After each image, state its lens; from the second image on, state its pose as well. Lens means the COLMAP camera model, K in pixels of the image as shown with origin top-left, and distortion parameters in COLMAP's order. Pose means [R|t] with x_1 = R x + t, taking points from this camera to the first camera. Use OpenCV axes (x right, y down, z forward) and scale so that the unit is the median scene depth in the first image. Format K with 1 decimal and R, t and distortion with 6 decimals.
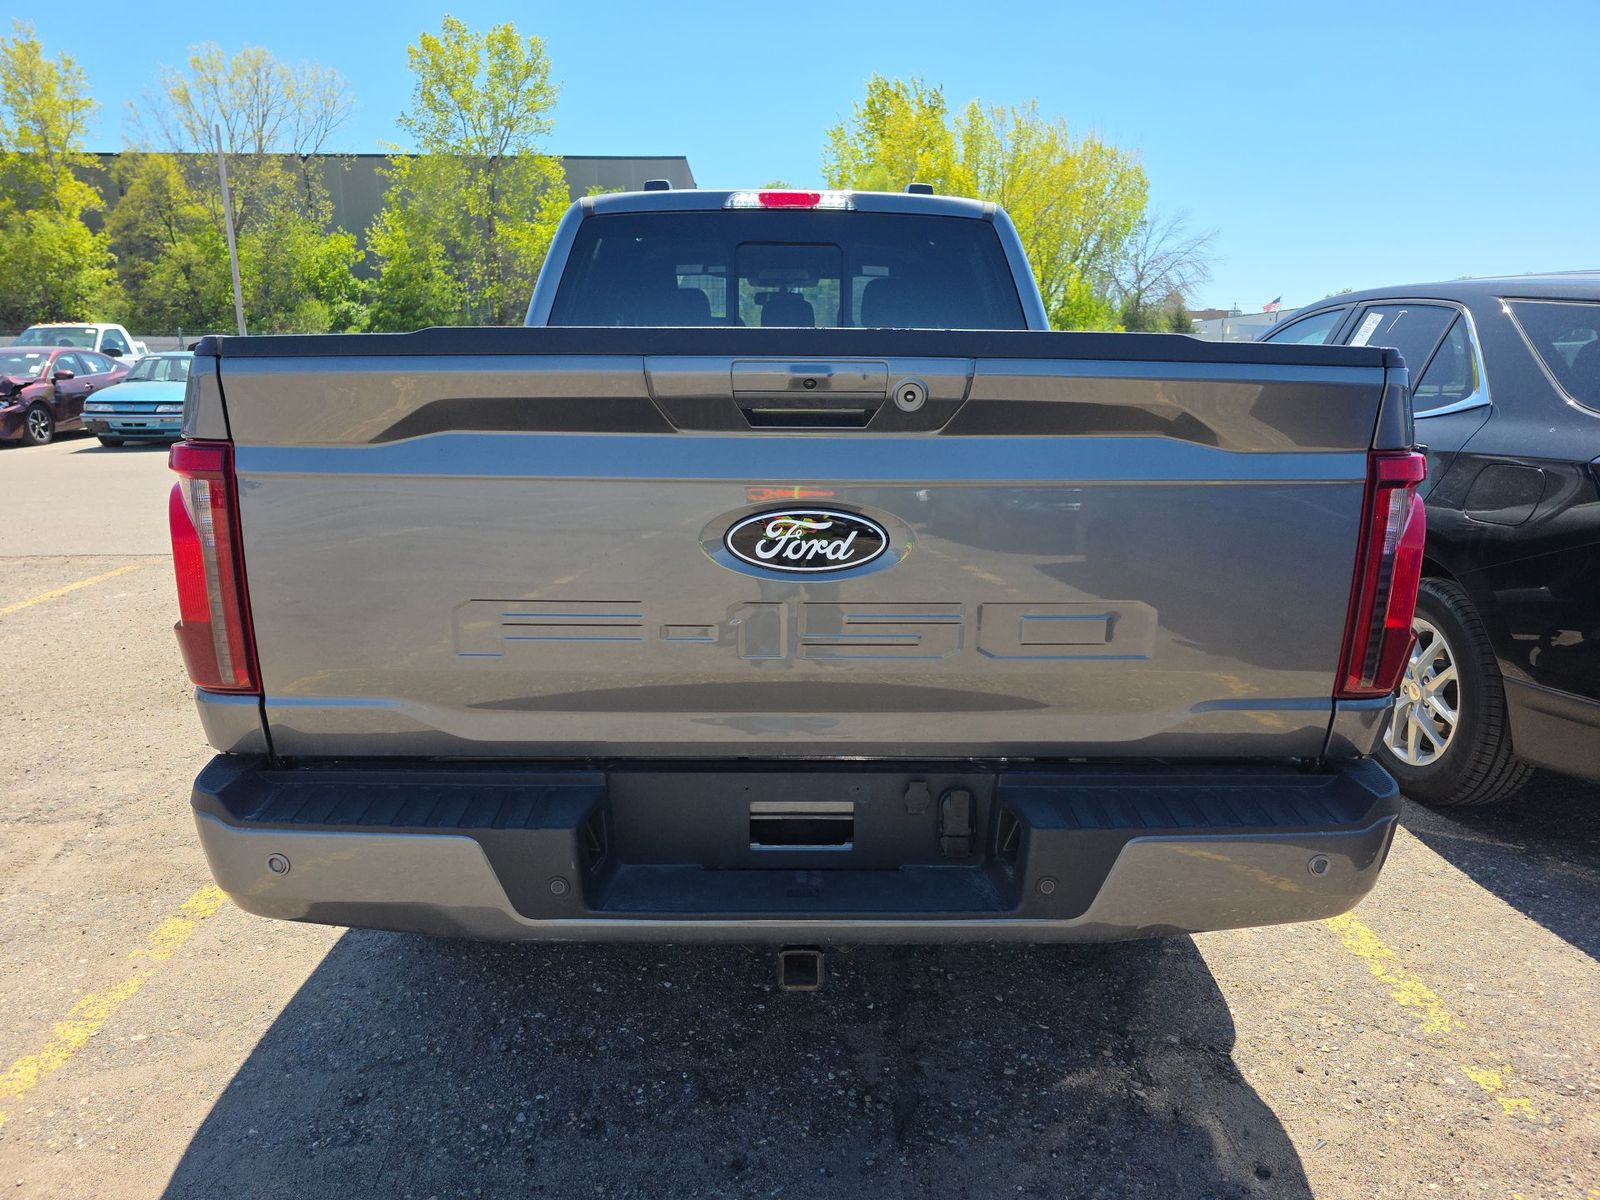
lens RADIAL K [[1152.3, 0, 800.0], [0, 1152.3, 600.0], [0, 0, 1]] dist [0.028035, -0.001121]
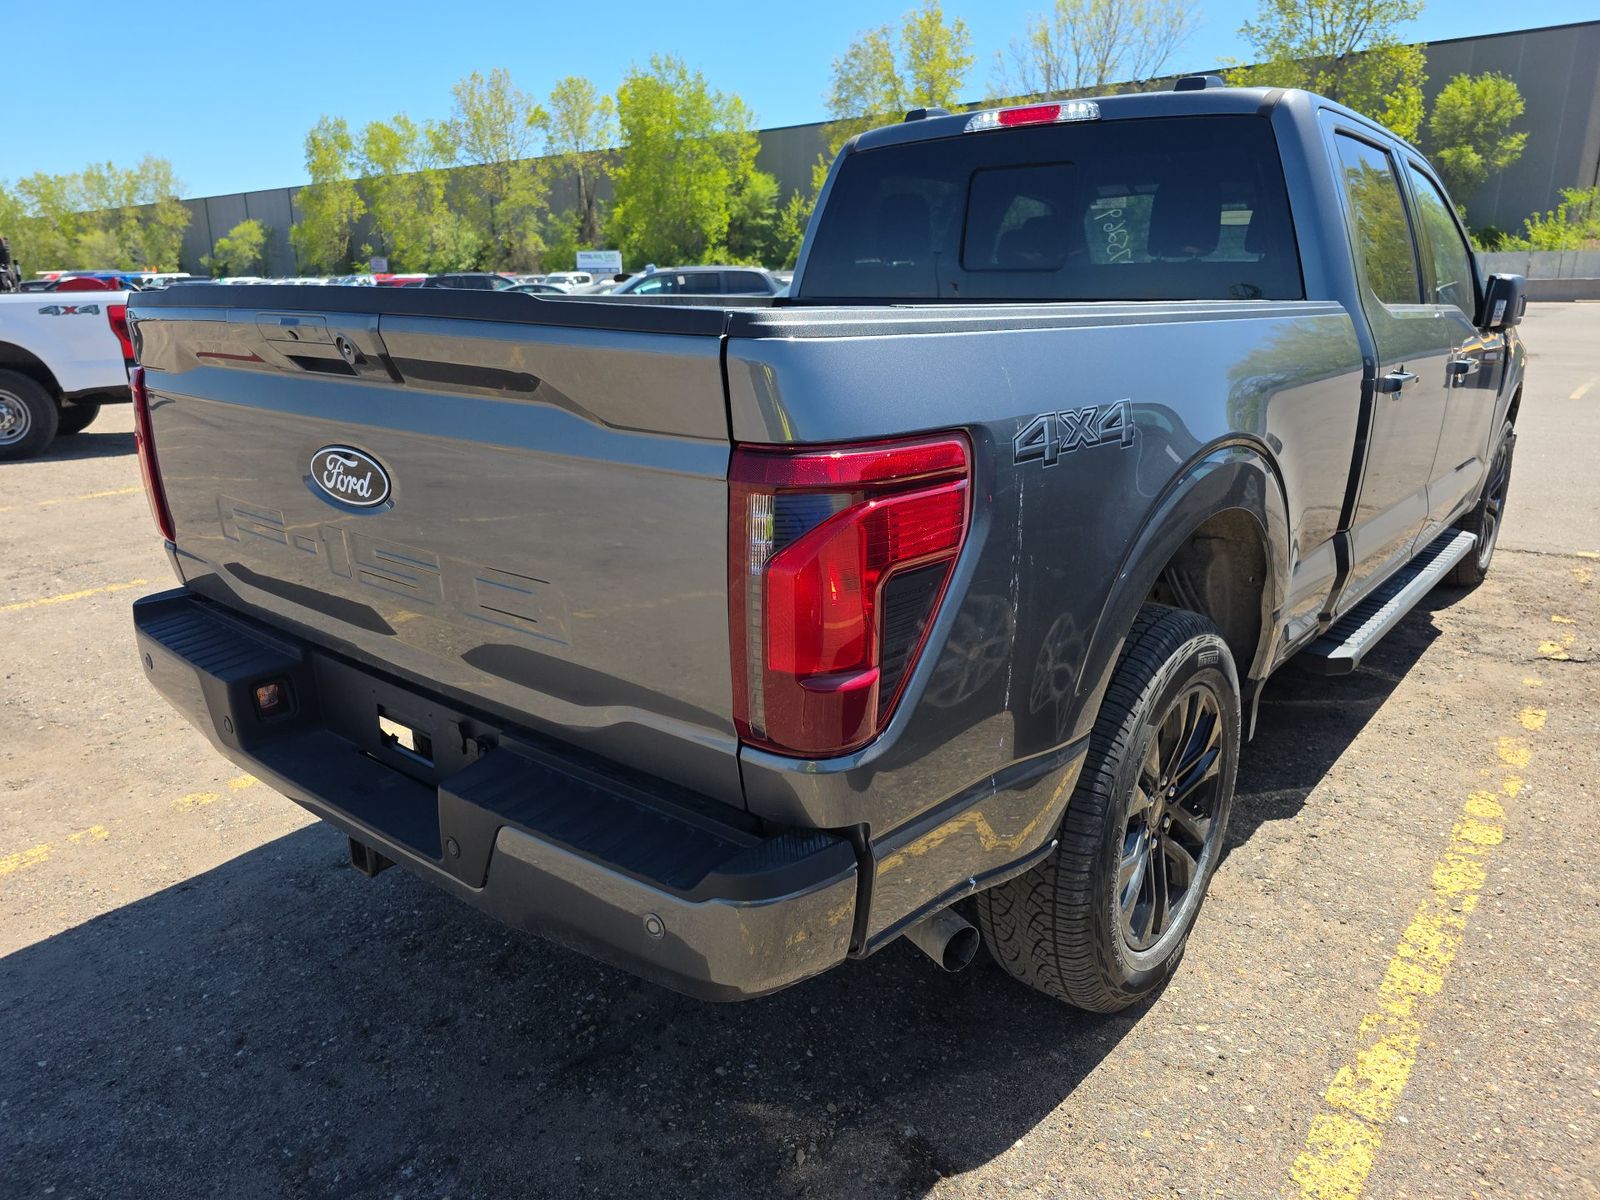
lens RADIAL K [[1152.3, 0, 800.0], [0, 1152.3, 600.0], [0, 0, 1]] dist [0.028035, -0.001121]
pose [[0.734004, 0.178386, -0.655299, 0.509280], [-0.136490, 0.983948, 0.114968, -0.057748], [0.665289, 0.005055, 0.746569, 0.219986]]
